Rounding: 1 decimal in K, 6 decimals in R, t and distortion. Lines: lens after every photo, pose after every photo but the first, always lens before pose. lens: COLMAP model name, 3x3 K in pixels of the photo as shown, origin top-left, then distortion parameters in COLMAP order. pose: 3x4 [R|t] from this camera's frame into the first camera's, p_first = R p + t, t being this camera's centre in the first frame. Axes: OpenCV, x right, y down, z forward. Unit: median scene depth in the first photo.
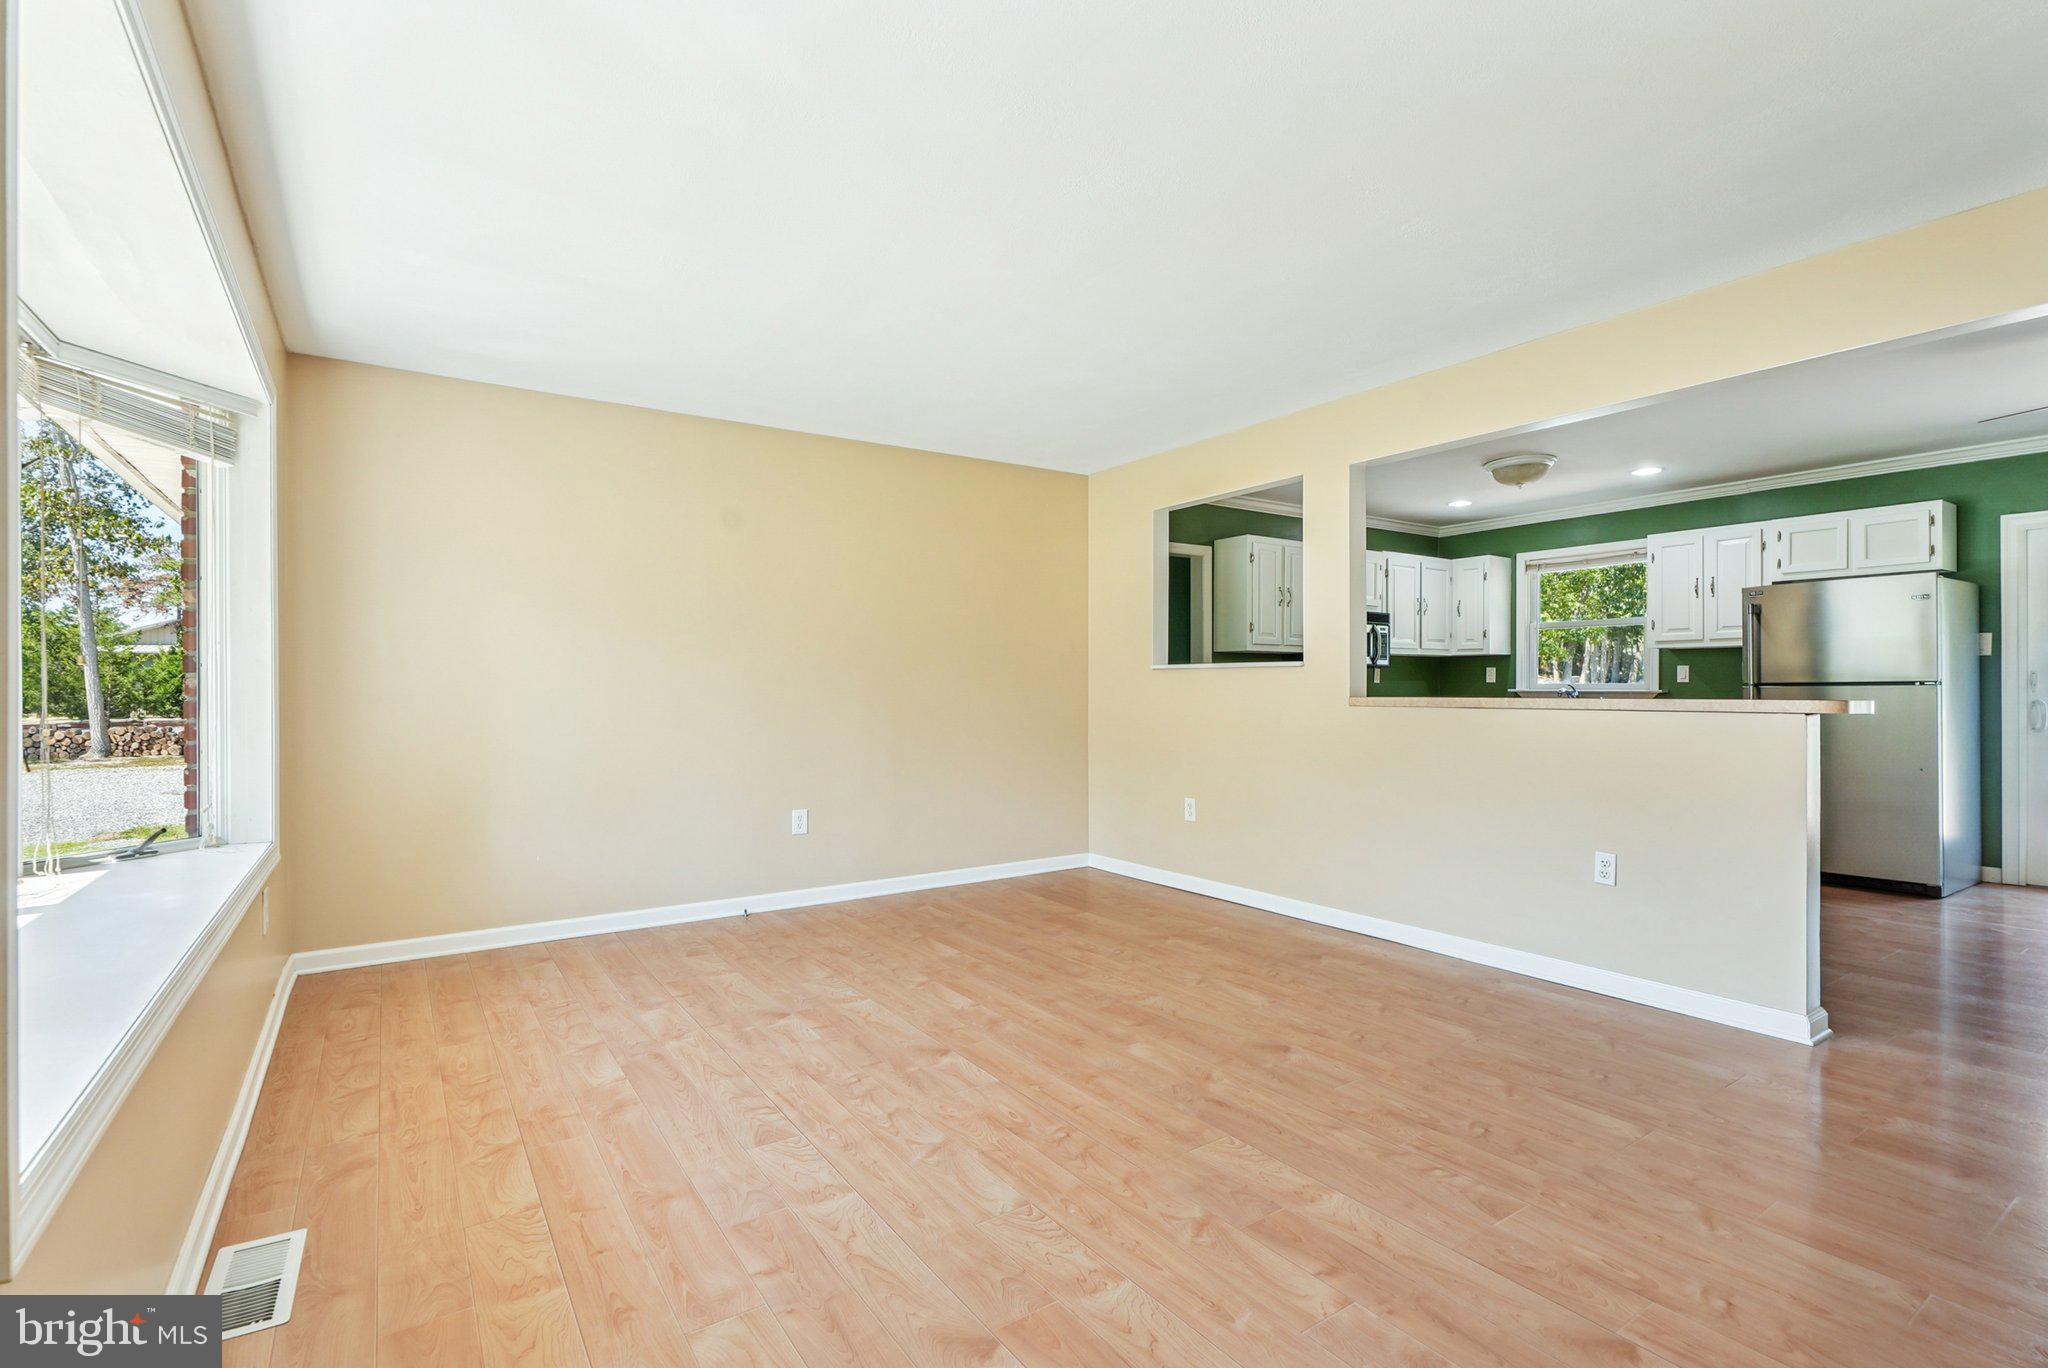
lens RADIAL K [[923.2, 0, 1013.6], [0, 923.2, 679.5], [0, 0, 1]] dist [-0.005807, -0.000662]
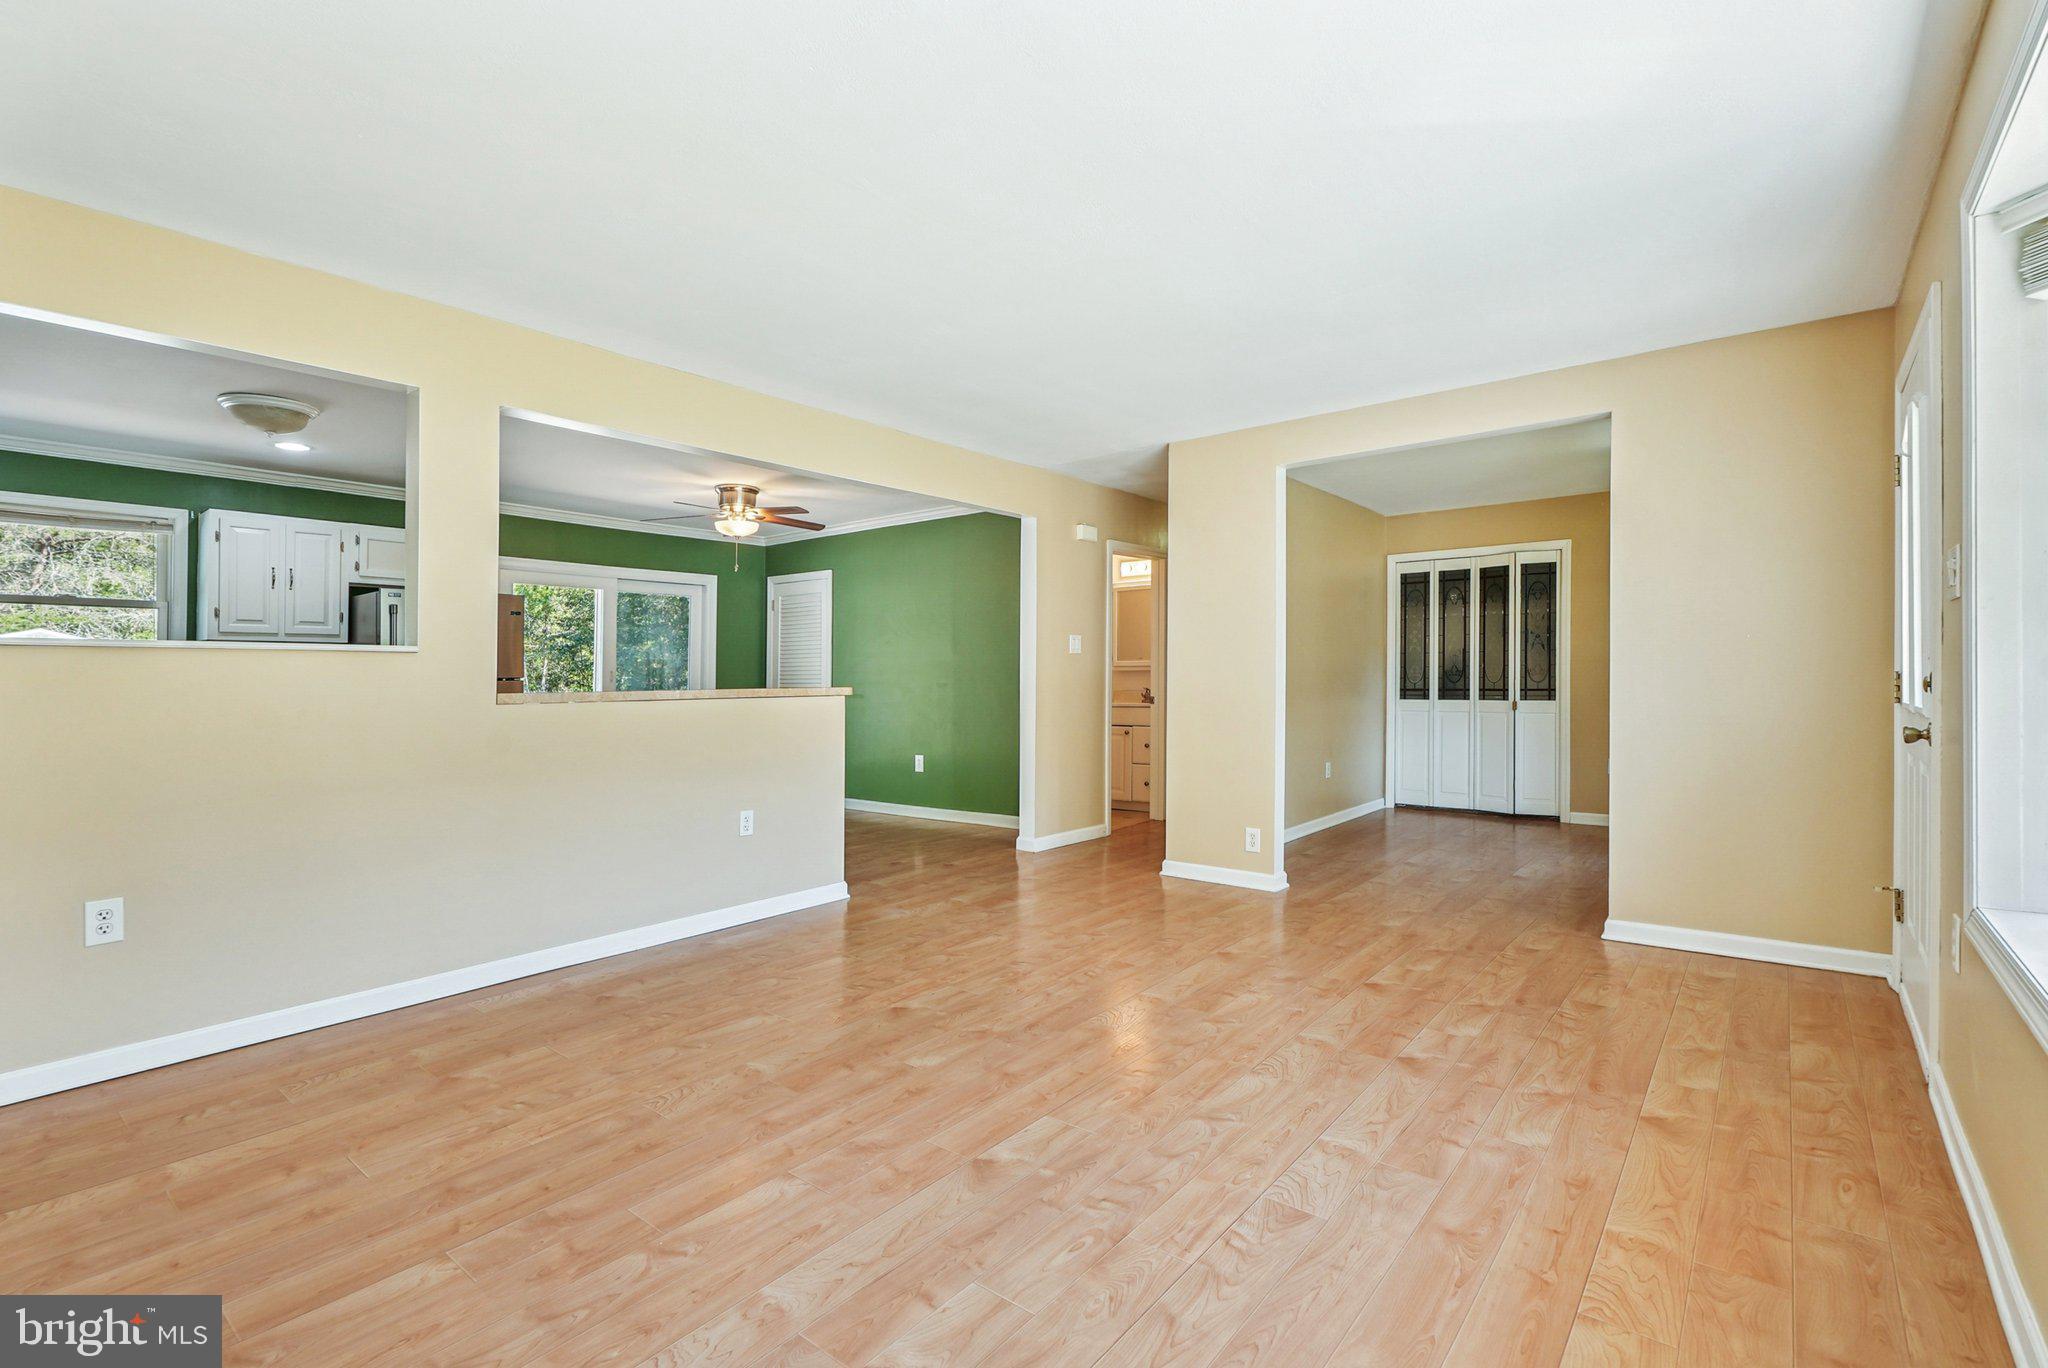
lens RADIAL K [[923.2, 0, 1013.6], [0, 923.2, 679.5], [0, 0, 1]] dist [-0.005807, -0.000662]
pose [[-0.273372, 0.001335, 0.961907, -0.833705], [0.001413, 0.999999, -0.000987, 0.012229], [-0.961907, 0.001089, -0.273374, 1.225251]]
